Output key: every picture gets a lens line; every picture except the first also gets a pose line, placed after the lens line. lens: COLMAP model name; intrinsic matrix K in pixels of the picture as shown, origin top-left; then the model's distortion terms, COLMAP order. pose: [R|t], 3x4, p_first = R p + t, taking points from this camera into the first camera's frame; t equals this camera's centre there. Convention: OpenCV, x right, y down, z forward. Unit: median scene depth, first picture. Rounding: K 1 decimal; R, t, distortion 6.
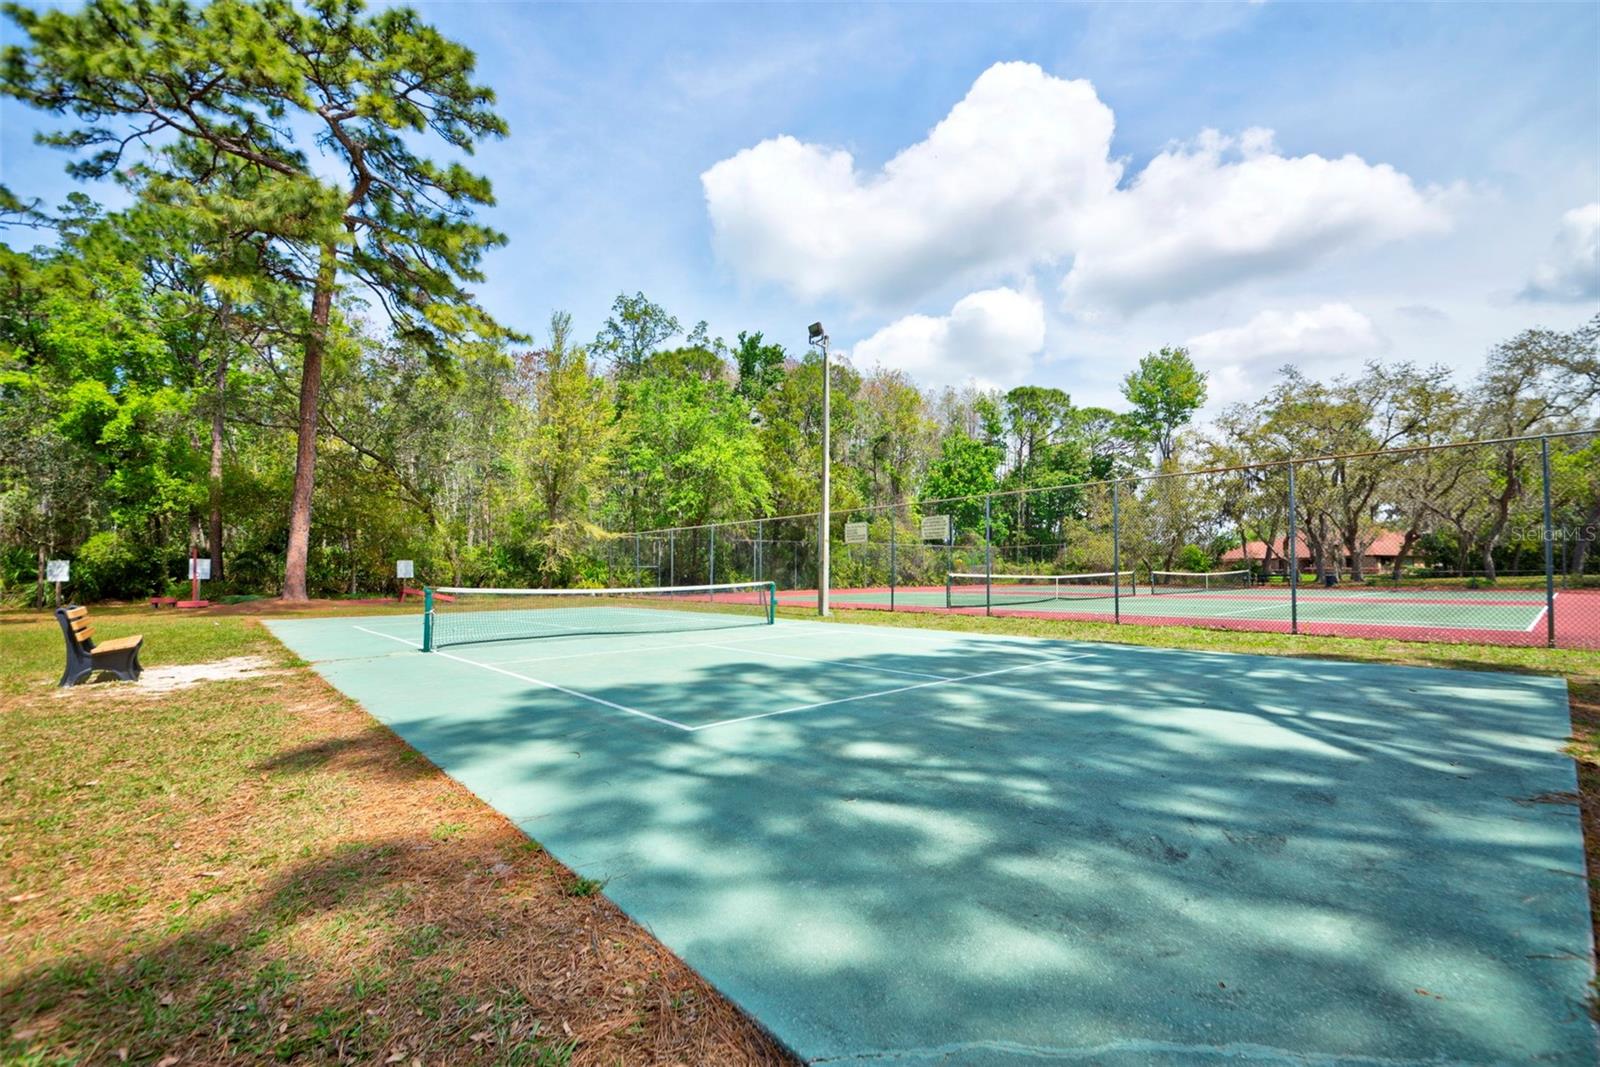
lens RADIAL K [[683.5, 0, 799.9], [0, 683.5, 530.1], [0, 0, 1]] dist [0.016732, -0.014850]
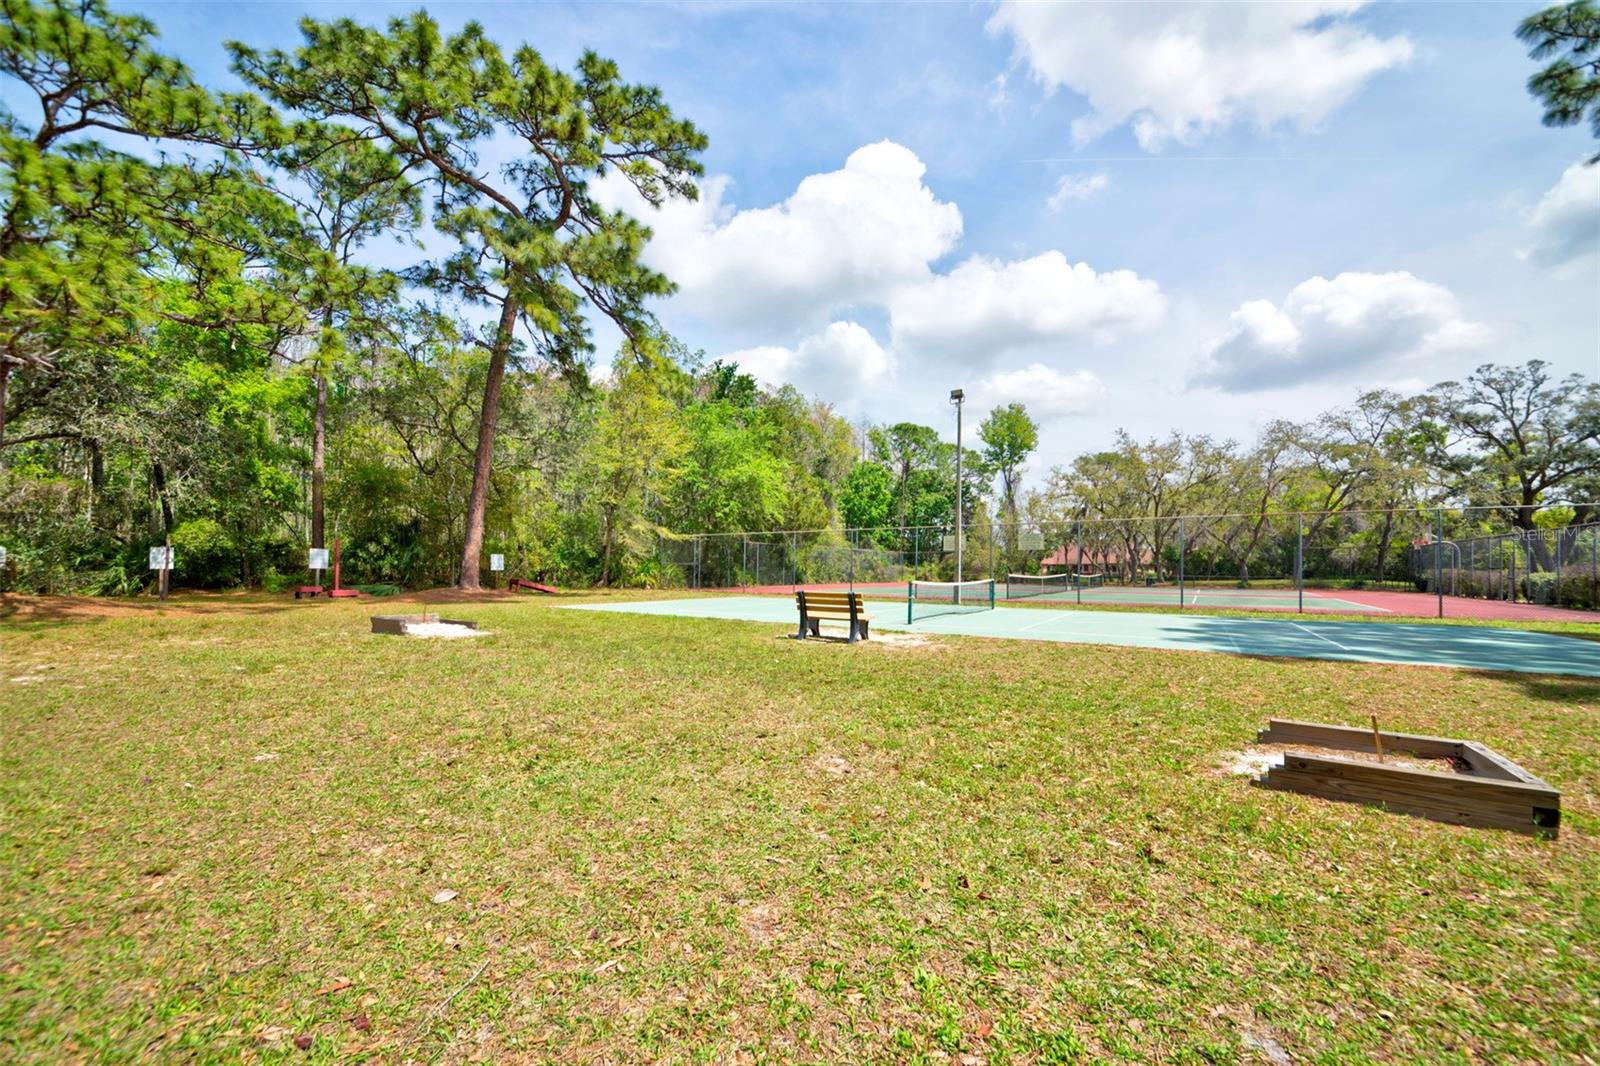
lens RADIAL K [[611.5, 0, 807.1], [0, 611.5, 544.5], [0, 0, 1]] dist [-0.002825, -0.000072]
pose [[0.960681, 0.027162, 0.276321, -0.249732], [-0.032945, 0.999324, 0.016310, -0.001850], [-0.275691, -0.024772, 0.960927, -0.040819]]
